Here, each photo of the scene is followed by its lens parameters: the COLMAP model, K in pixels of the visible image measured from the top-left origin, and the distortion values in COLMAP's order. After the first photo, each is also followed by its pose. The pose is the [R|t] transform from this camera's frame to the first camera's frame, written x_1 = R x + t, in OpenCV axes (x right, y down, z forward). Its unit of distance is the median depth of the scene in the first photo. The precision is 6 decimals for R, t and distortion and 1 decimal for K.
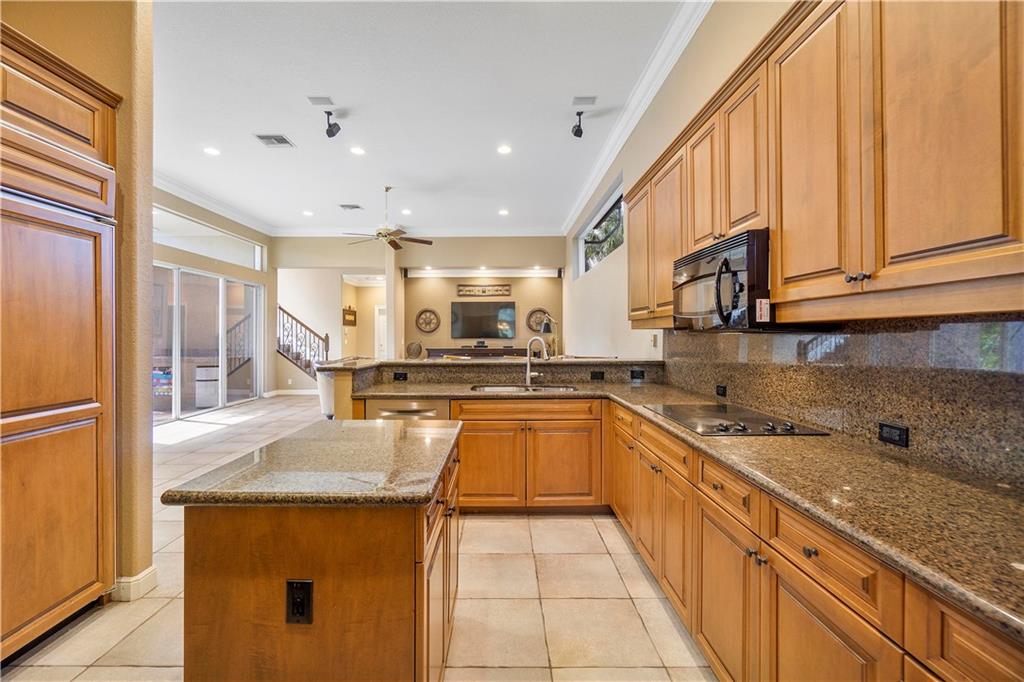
lens RADIAL K [[442.0, 0, 504.2], [0, 442.0, 336.7], [0, 0, 1]] dist [-0.003794, 0.000830]
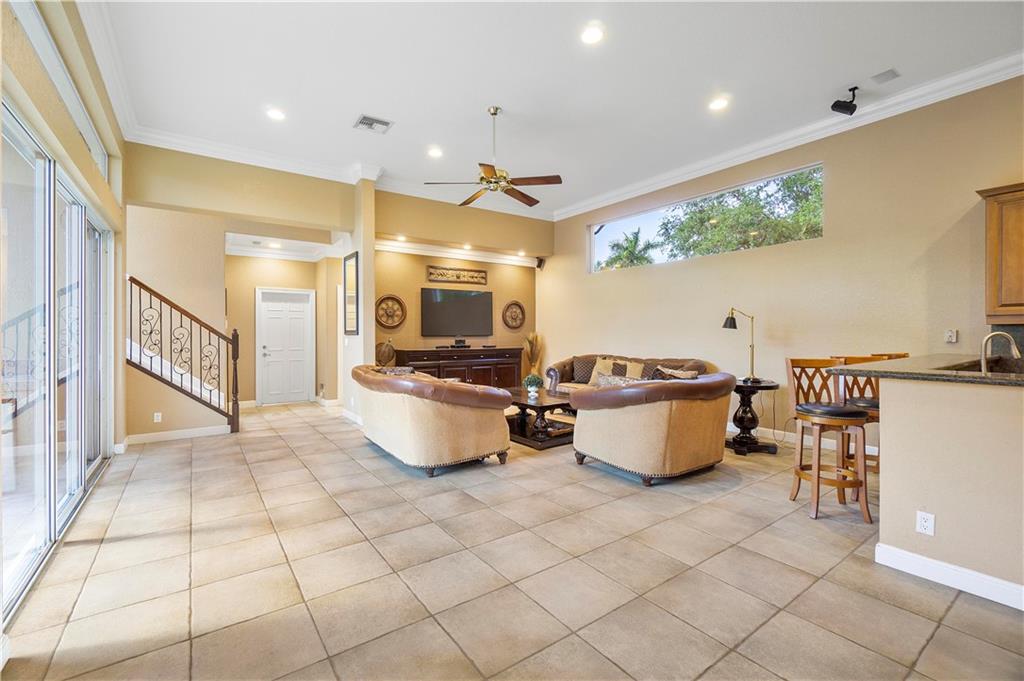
lens RADIAL K [[442.0, 0, 504.2], [0, 442.0, 336.2], [0, 0, 1]] dist [-0.003794, 0.000830]
pose [[0.819163, -0.002103, 0.573557, -0.433241], [0.000051, 0.999994, 0.003594, 0.000615], [-0.573561, -0.002915, 0.819158, 0.306901]]
